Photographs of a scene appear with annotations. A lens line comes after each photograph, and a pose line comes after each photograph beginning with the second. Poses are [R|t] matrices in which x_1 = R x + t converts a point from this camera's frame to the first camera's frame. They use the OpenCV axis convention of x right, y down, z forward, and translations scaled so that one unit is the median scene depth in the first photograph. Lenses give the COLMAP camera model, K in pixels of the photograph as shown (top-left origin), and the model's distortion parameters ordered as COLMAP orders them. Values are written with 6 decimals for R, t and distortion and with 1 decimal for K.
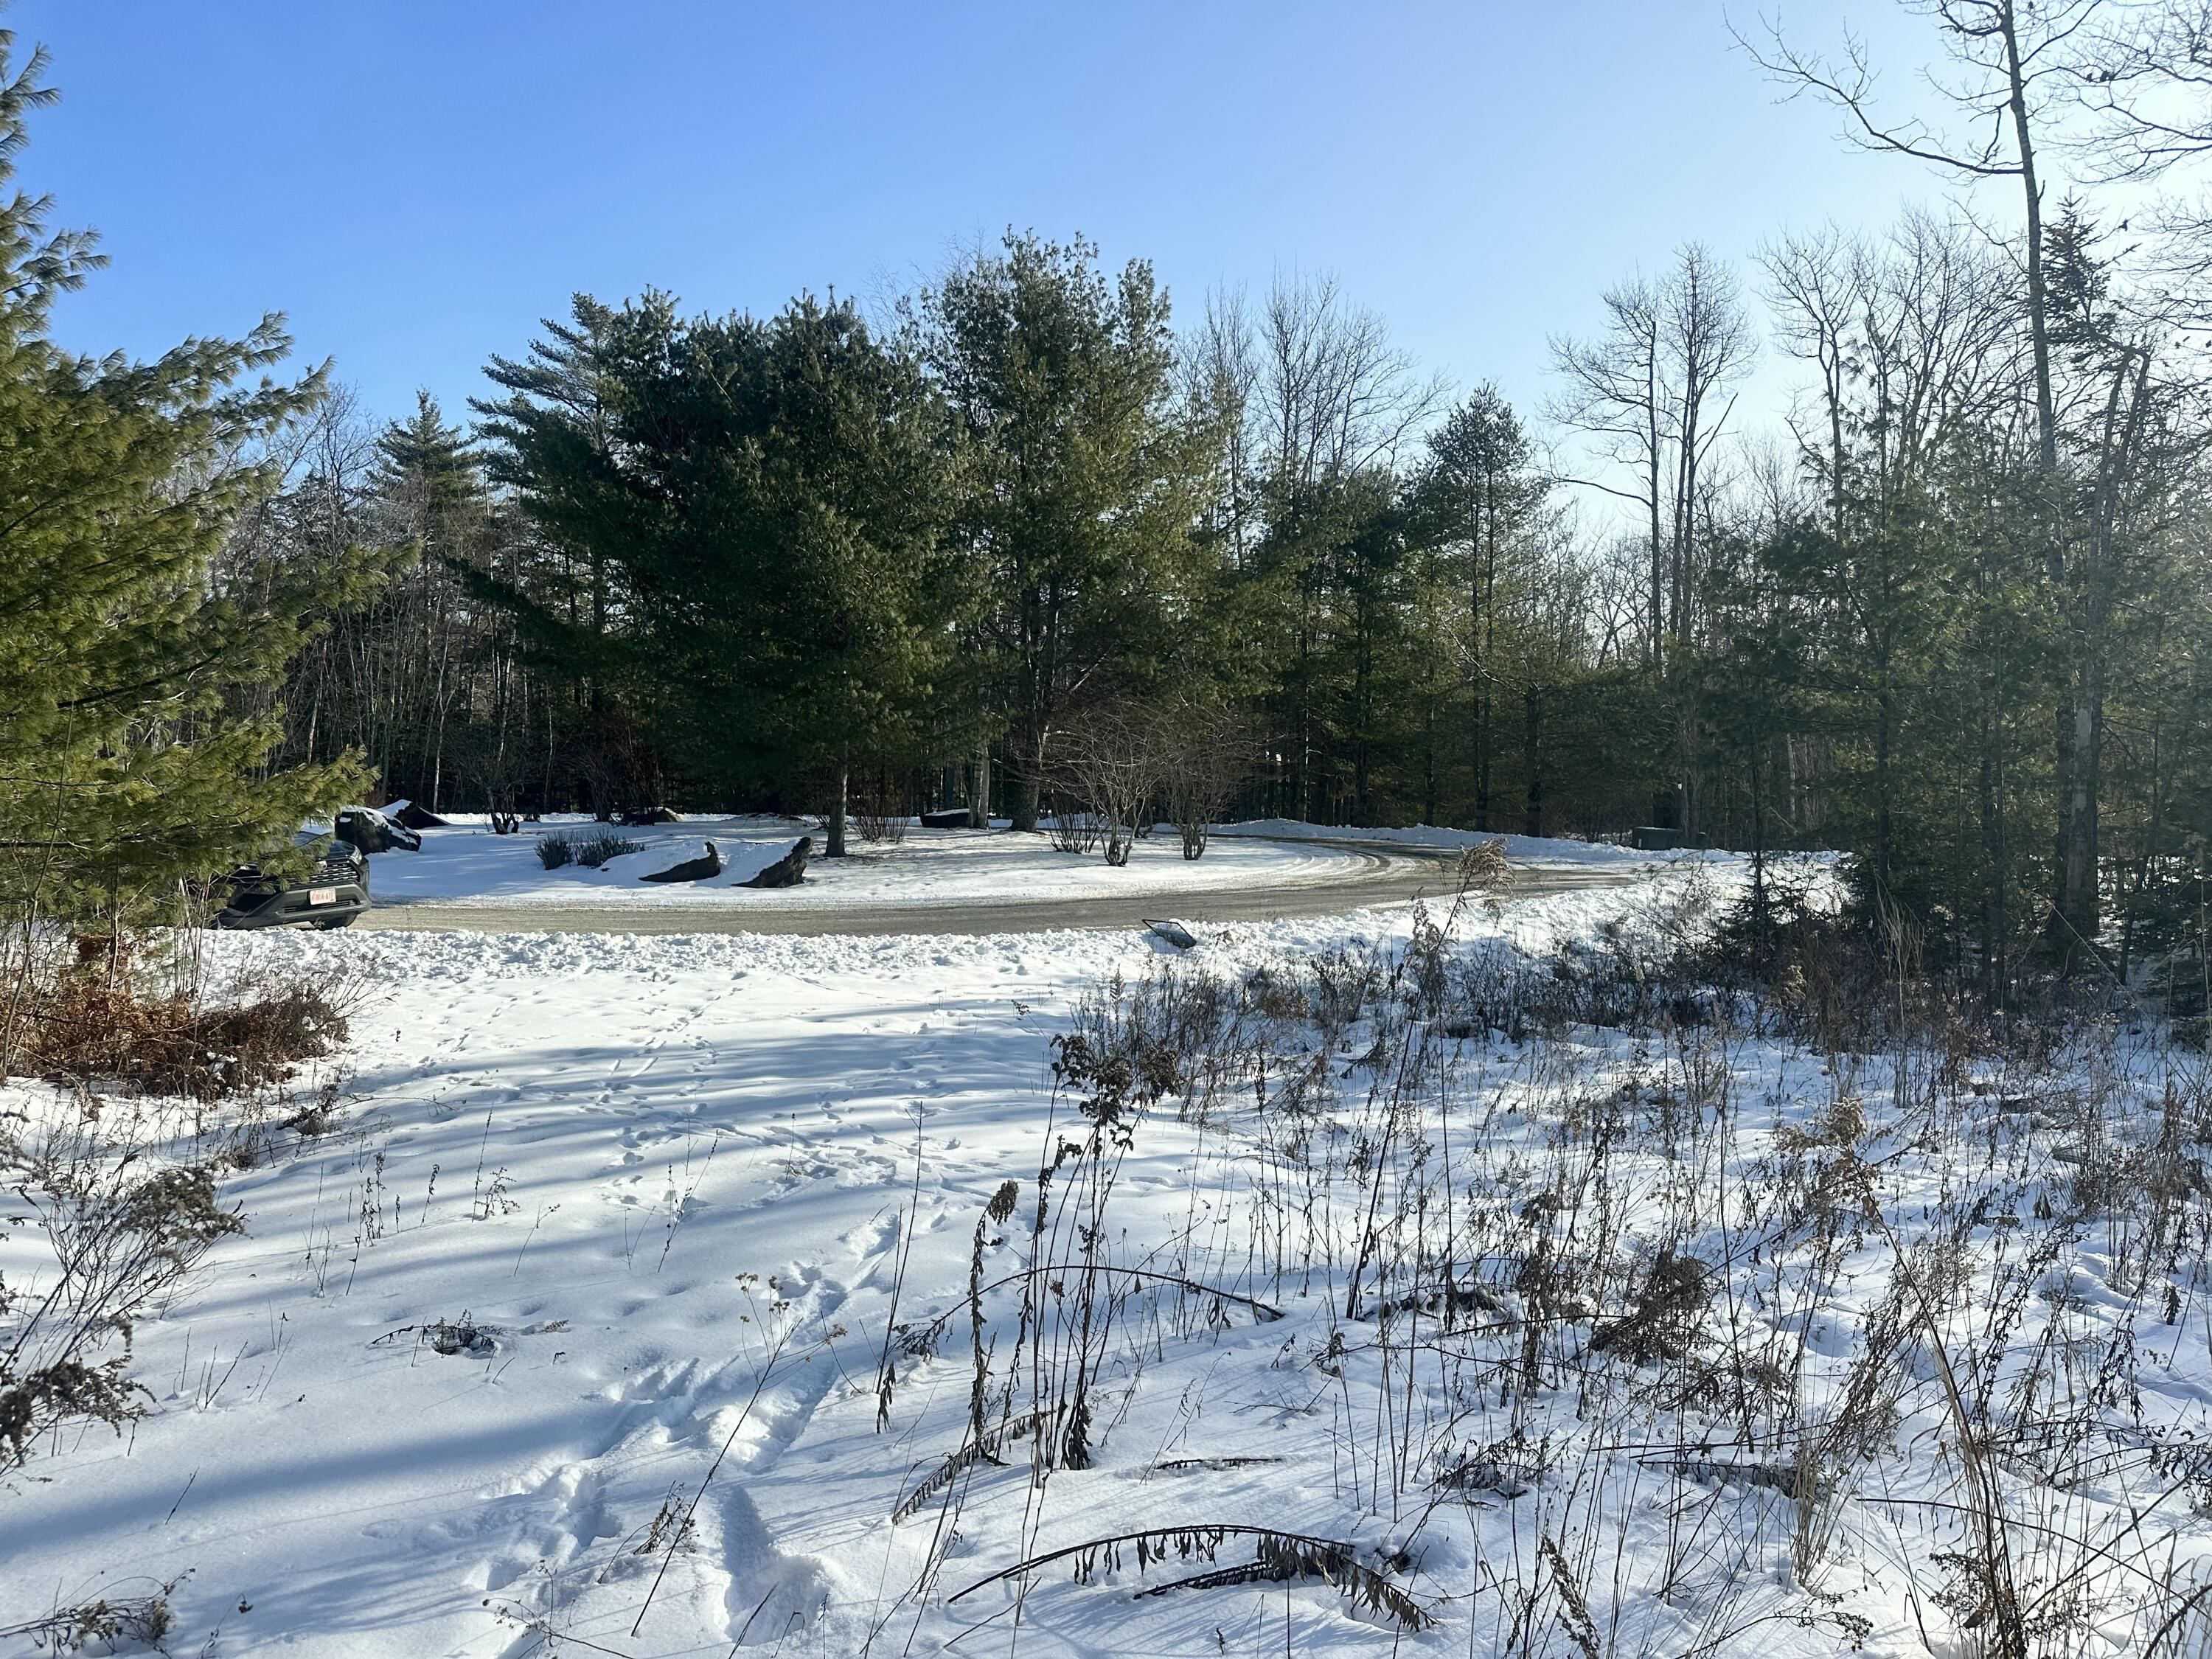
lens RADIAL K [[1557.6, 0, 1150.4], [0, 1557.6, 814.6], [0, 0, 1]] dist [0.063622, -0.062661]
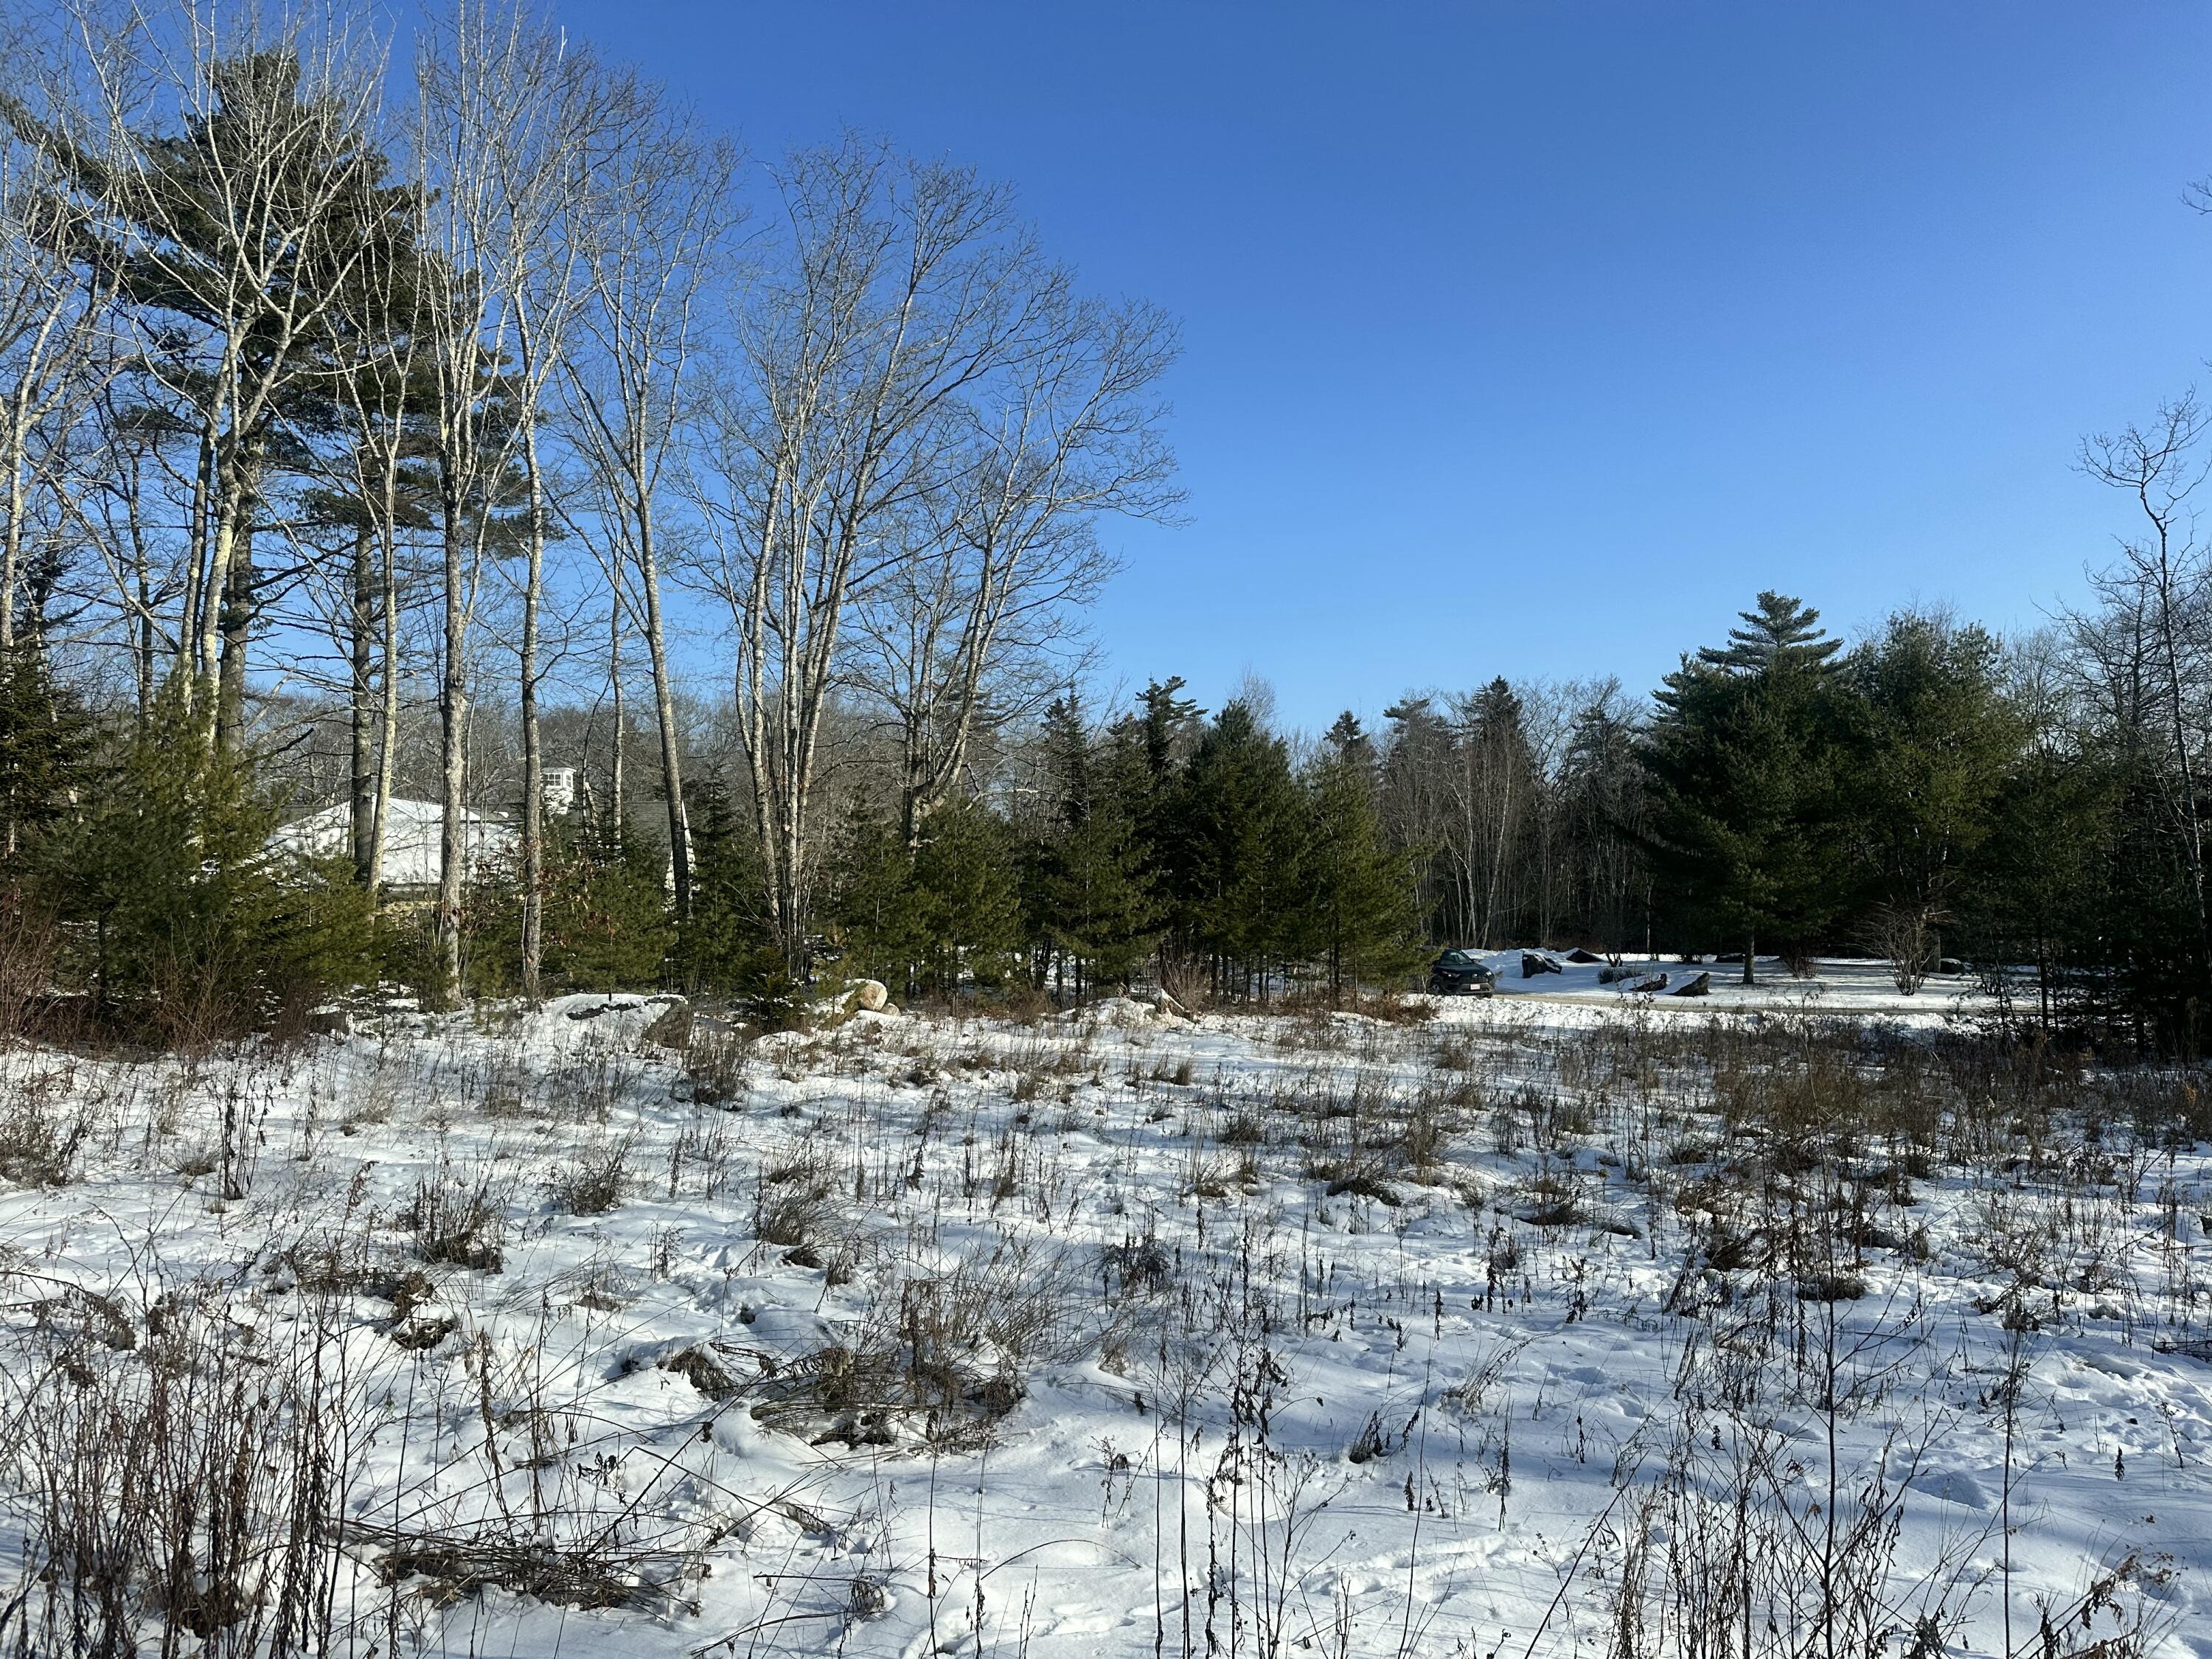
lens RADIAL K [[1557.6, 0, 1112.4], [0, 1557.6, 841.5], [0, 0, 1]] dist [0.063622, -0.062661]
pose [[0.654317, -0.039327, -0.755197, 0.628603], [-0.011132, 0.998038, -0.061618, -0.016182], [0.756138, 0.048724, 0.652595, -0.724358]]
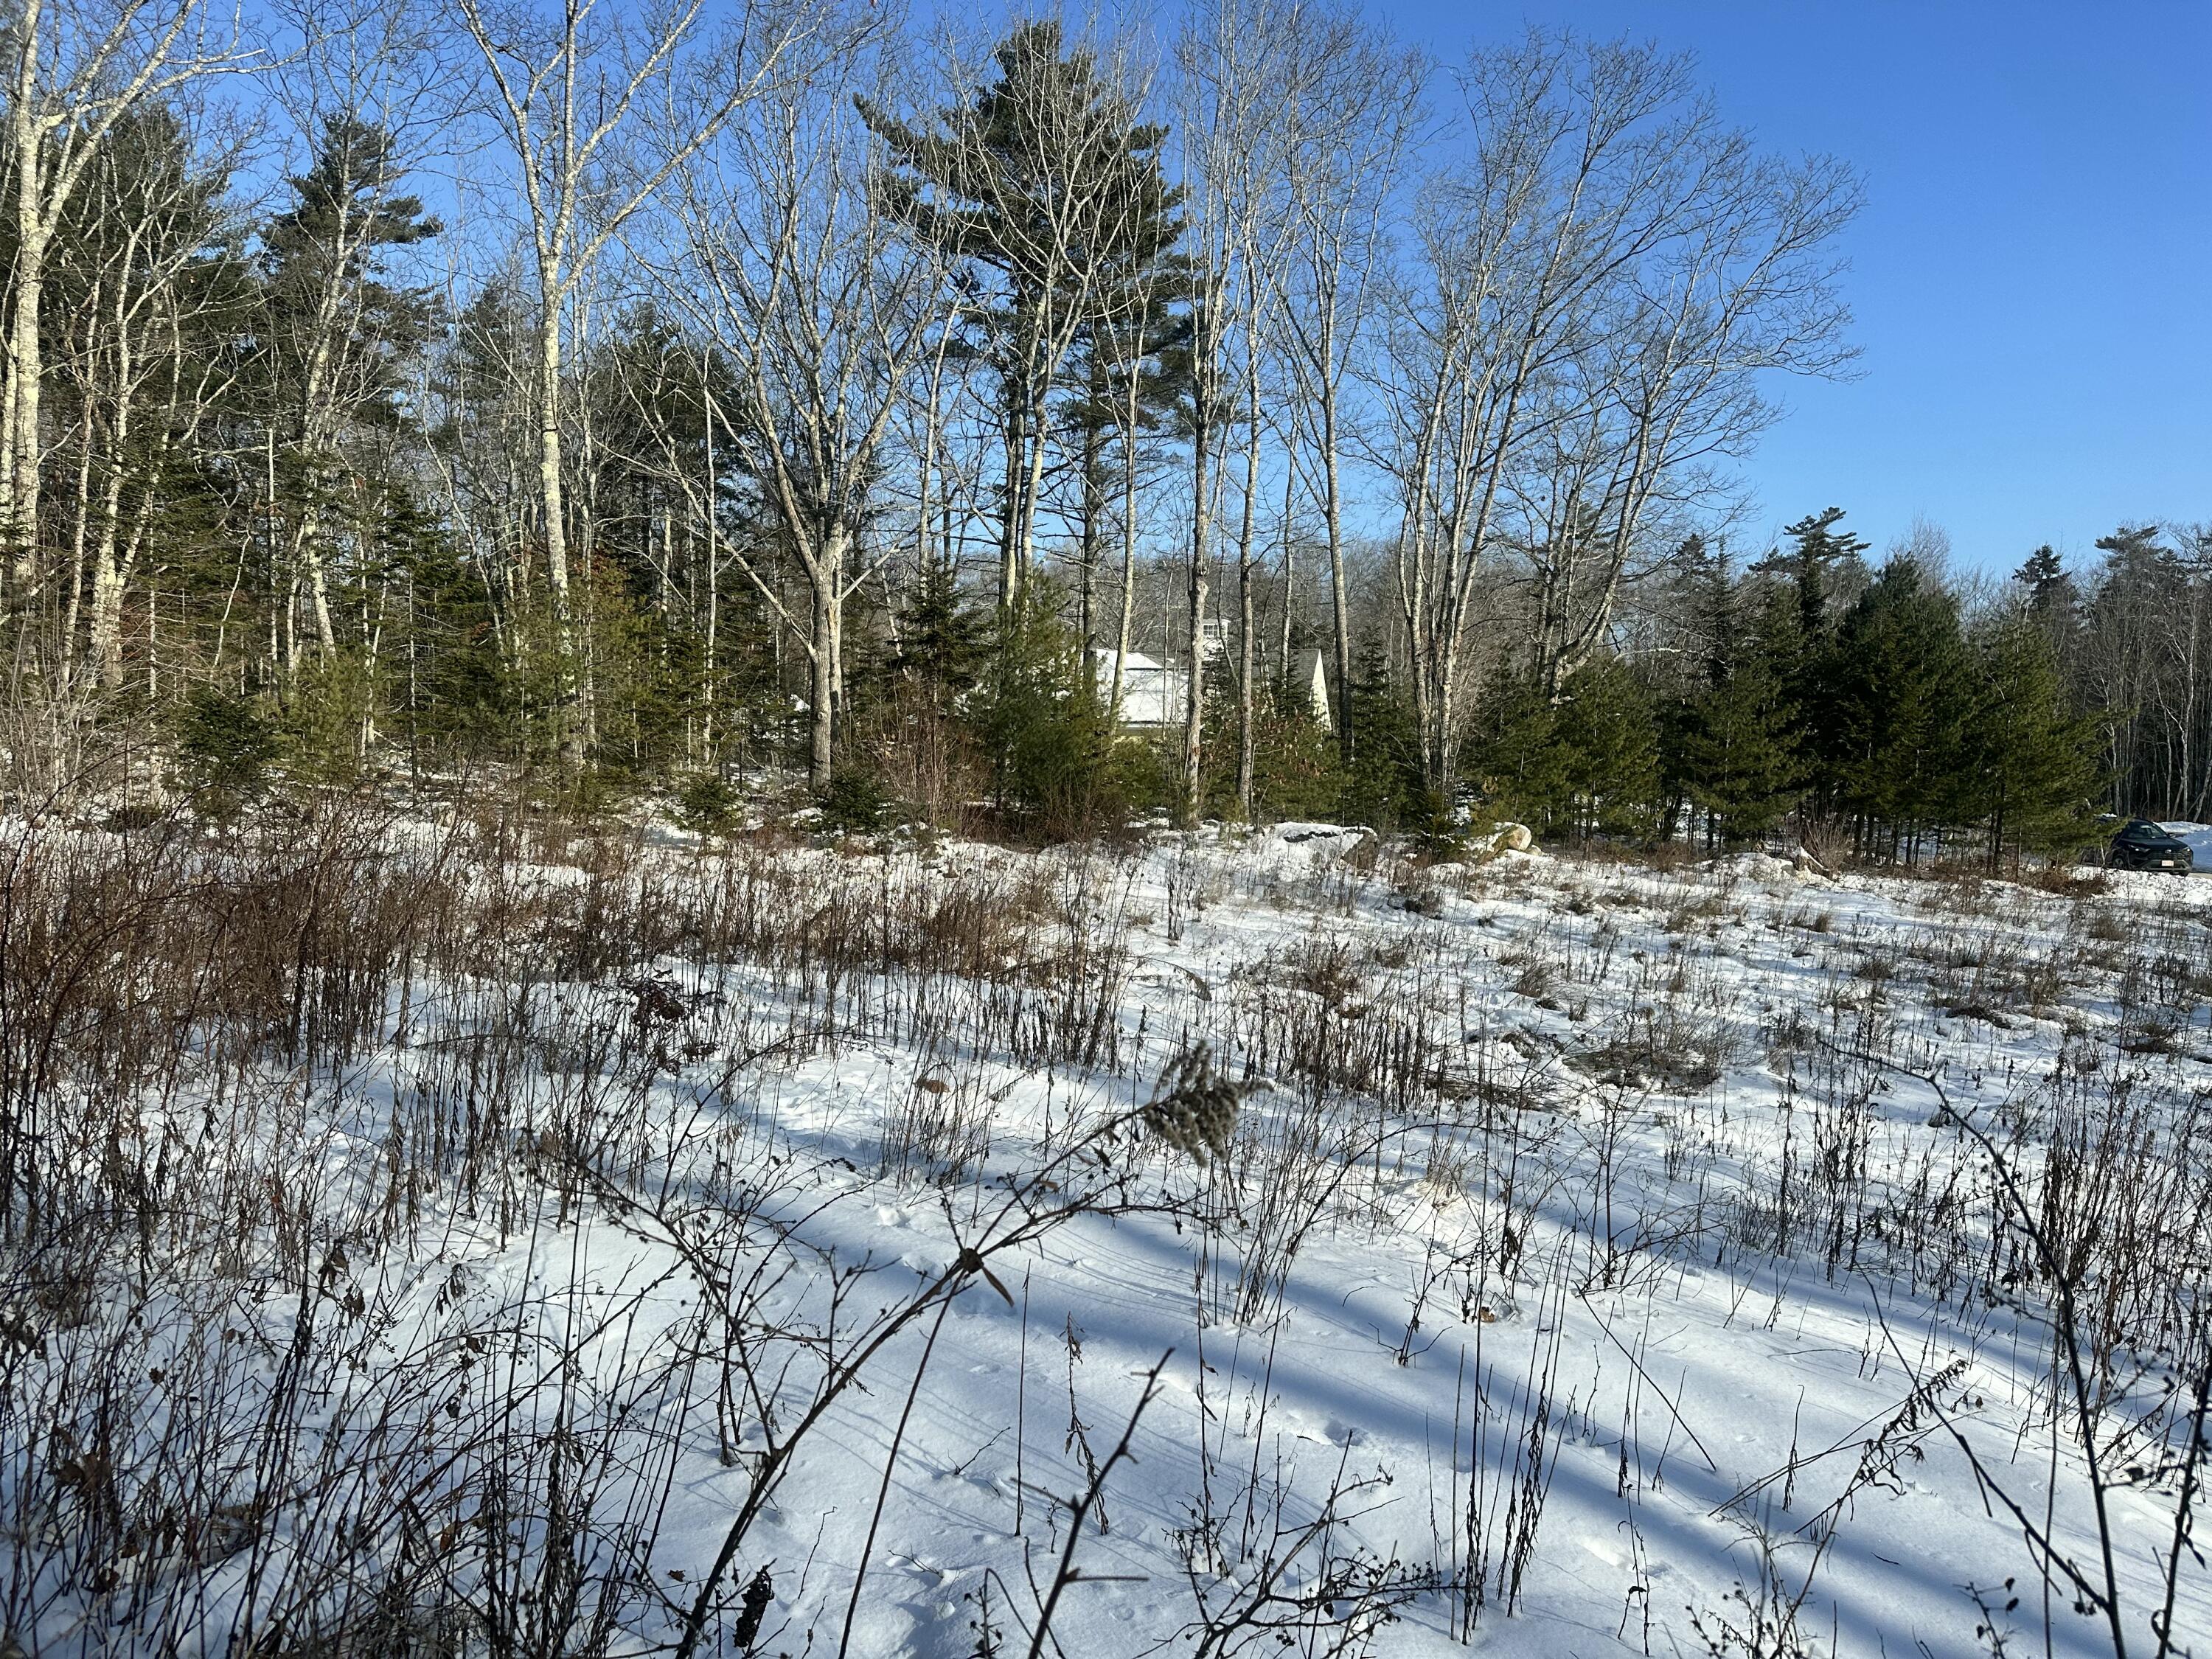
lens RADIAL K [[1557.6, 0, 1109.5], [0, 1557.6, 837.7], [0, 0, 1]] dist [0.063622, -0.062661]
pose [[0.327308, 0.066592, -0.942568, 0.737760], [-0.051431, 0.997290, 0.052599, -0.021439], [0.943517, 0.031262, 0.329847, -0.832979]]
